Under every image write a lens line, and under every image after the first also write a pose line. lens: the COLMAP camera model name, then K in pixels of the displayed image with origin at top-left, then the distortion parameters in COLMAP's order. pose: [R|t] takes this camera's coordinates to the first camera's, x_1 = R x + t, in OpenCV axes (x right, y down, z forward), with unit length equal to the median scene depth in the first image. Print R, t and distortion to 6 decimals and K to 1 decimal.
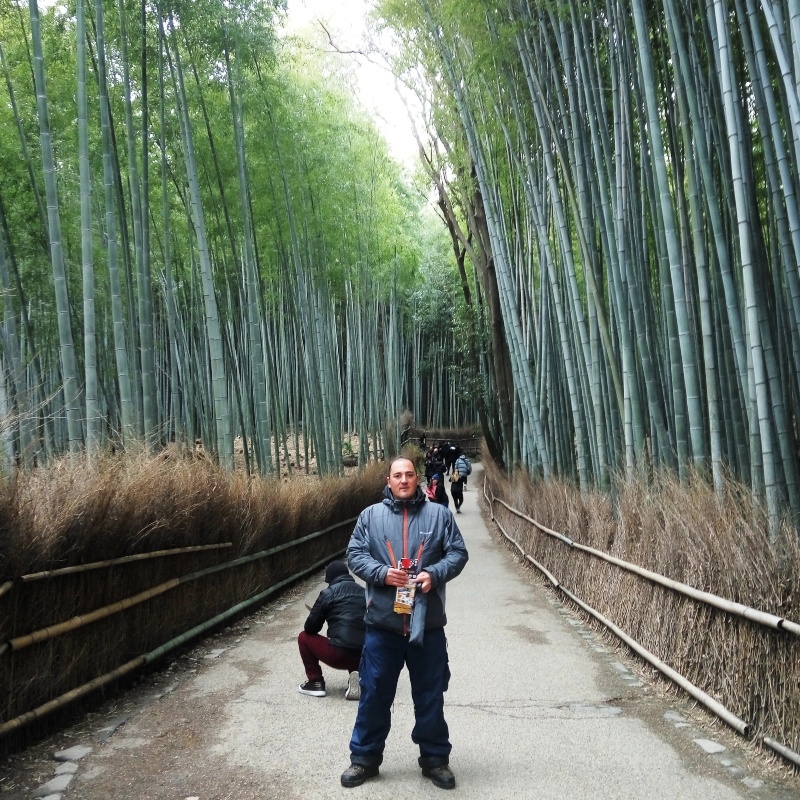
lens RADIAL K [[5122.5, 0, 400.0], [0, 5122.5, 400.0], [0, 0, 1]] dist [0.025167, -0.470267]
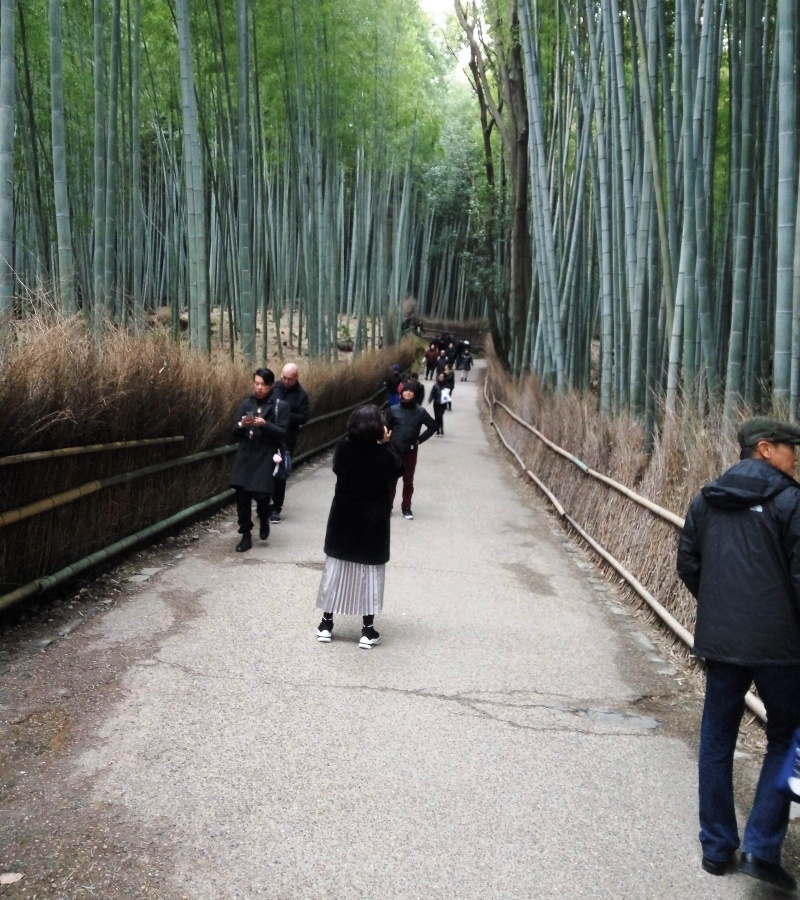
lens RADIAL K [[1001.2, 0, 400.0], [0, 1001.2, 450.0], [0, 0, 1]] dist [0.037191, -0.008057]
pose [[0.995429, 0.095504, 0.001020, 0.001816], [-0.094670, 0.985207, 0.142844, 0.003665], [0.012637, -0.142288, 0.989745, 0.827342]]
